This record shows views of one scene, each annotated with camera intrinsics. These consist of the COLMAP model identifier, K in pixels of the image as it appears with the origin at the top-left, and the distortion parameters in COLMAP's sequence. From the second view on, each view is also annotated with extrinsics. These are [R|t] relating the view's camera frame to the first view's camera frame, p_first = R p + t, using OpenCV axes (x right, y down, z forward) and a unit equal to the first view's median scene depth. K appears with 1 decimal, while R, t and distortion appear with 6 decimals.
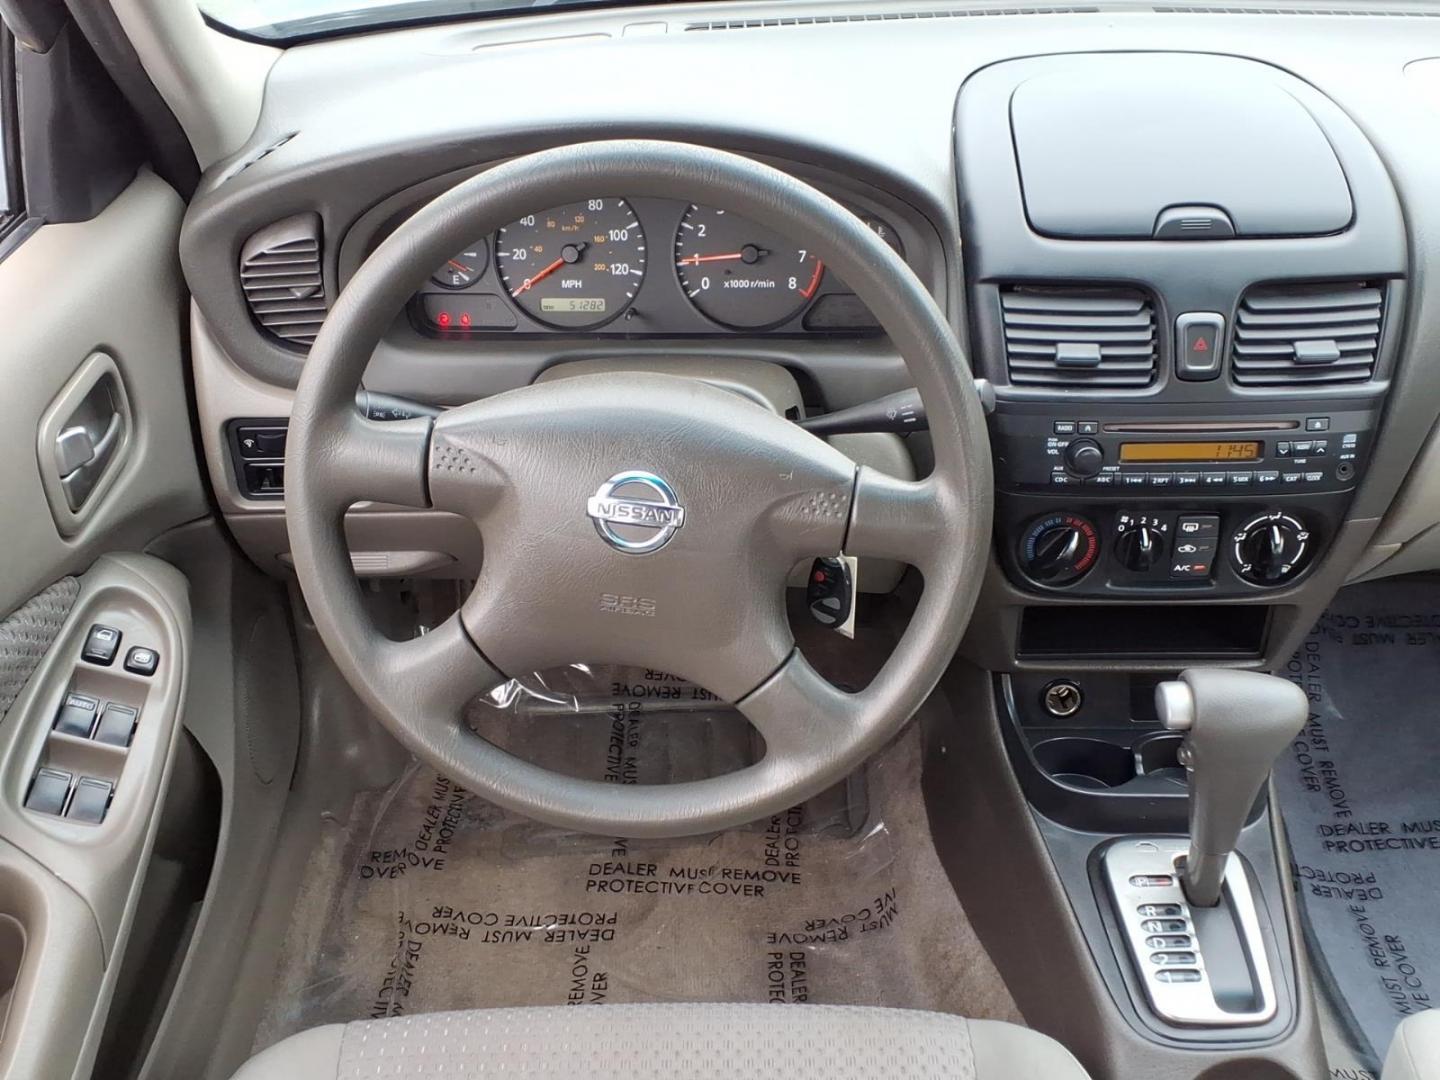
lens RADIAL K [[1551.2, 0, 720.0], [0, 1551.2, 540.0], [0, 0, 1]] dist [0.174439, -0.474258]
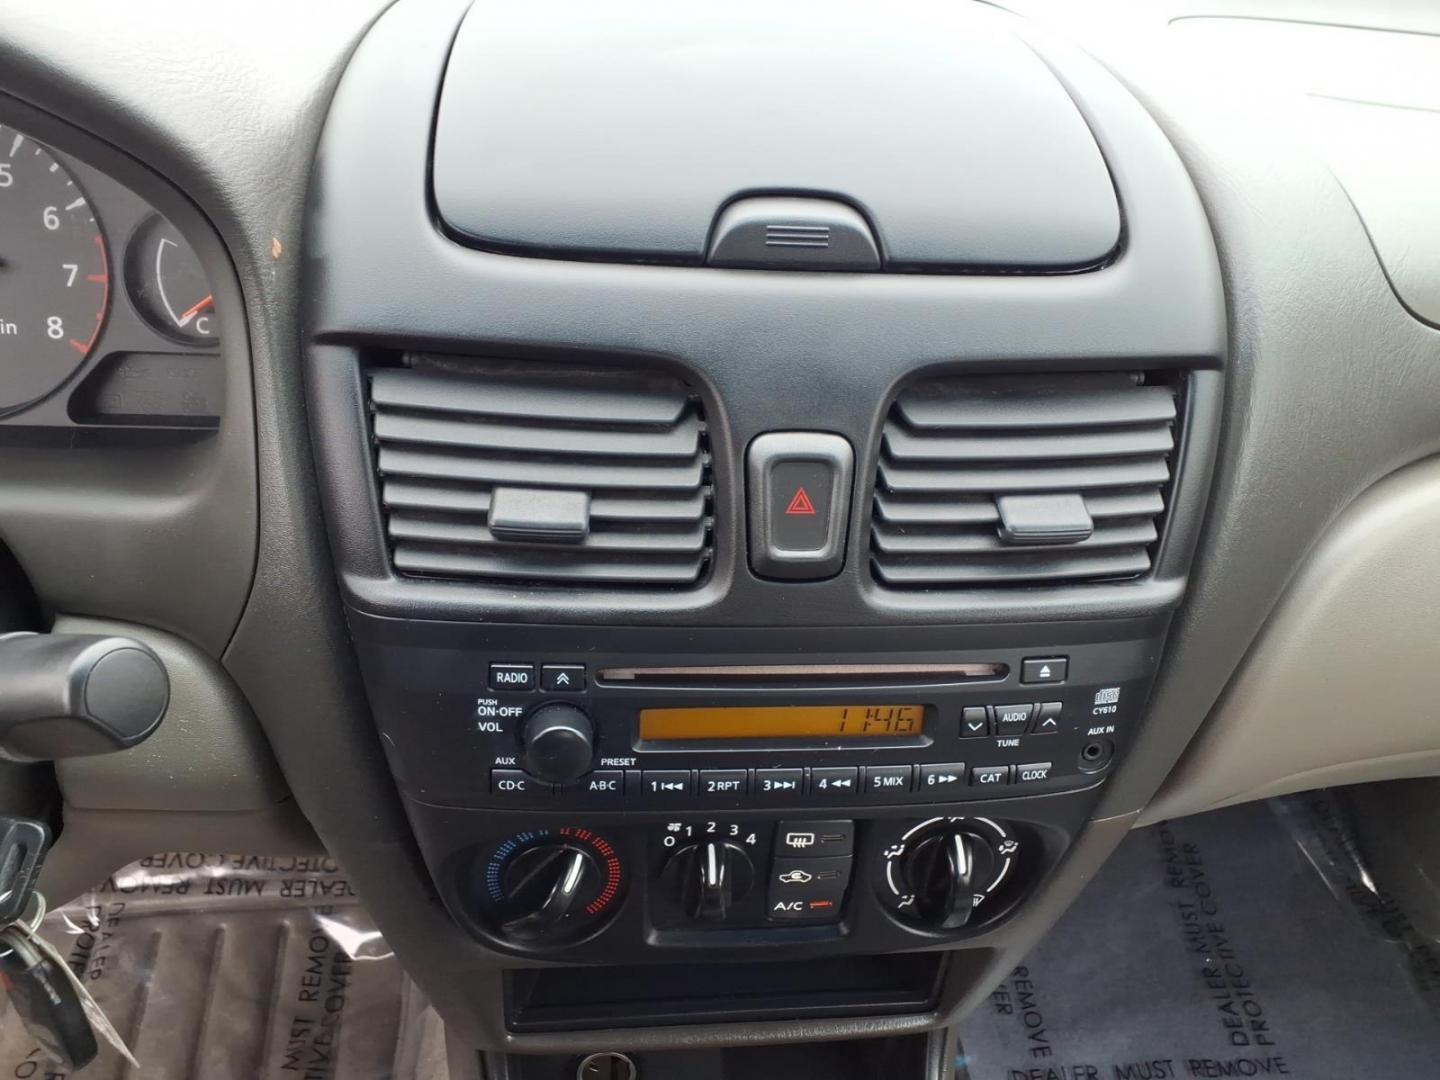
lens RADIAL K [[1134.2, 0, 728.5], [0, 1134.2, 545.3], [0, 0, 1]] dist [0.160598, -0.313372]
pose [[0.990523, 0.010685, 0.136930, 0.234682], [-0.012185, 0.999875, 0.010122, -0.112459], [-0.136804, -0.011695, 0.990529, 0.663626]]
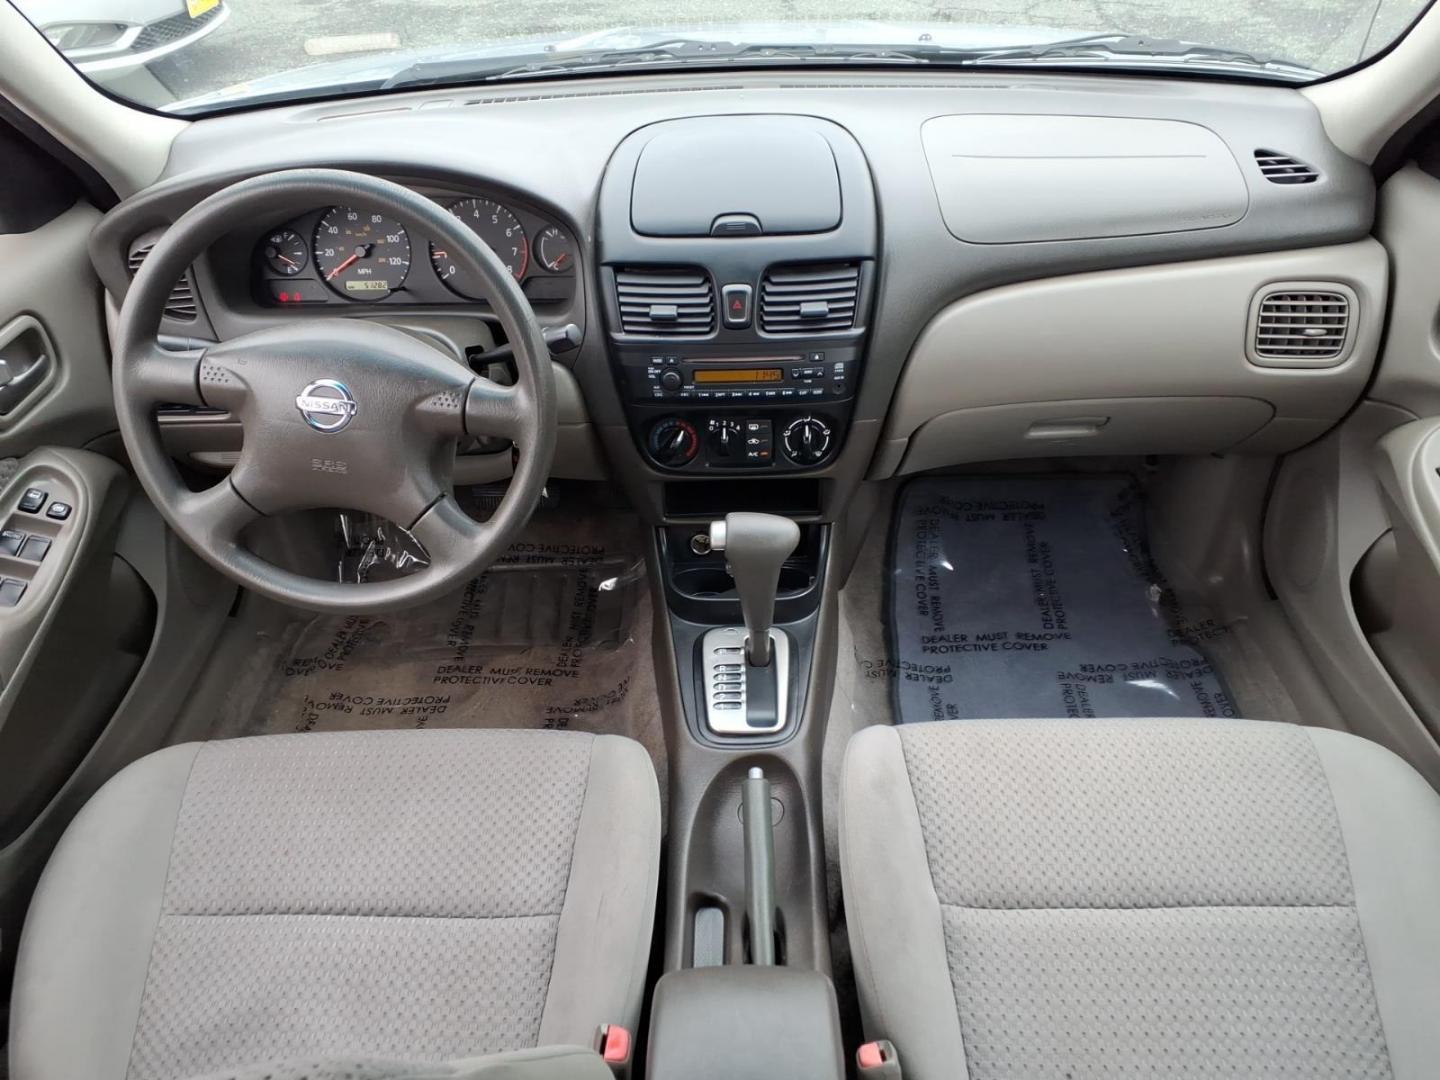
lens RADIAL K [[1134.2, 0, 728.5], [0, 1134.2, 545.3], [0, 0, 1]] dist [0.160598, -0.313372]
pose [[0.999725, -0.008652, -0.021775, 0.311993], [0.009559, 0.999077, 0.041876, 0.064753], [0.021393, -0.042073, 0.998885, -0.139027]]
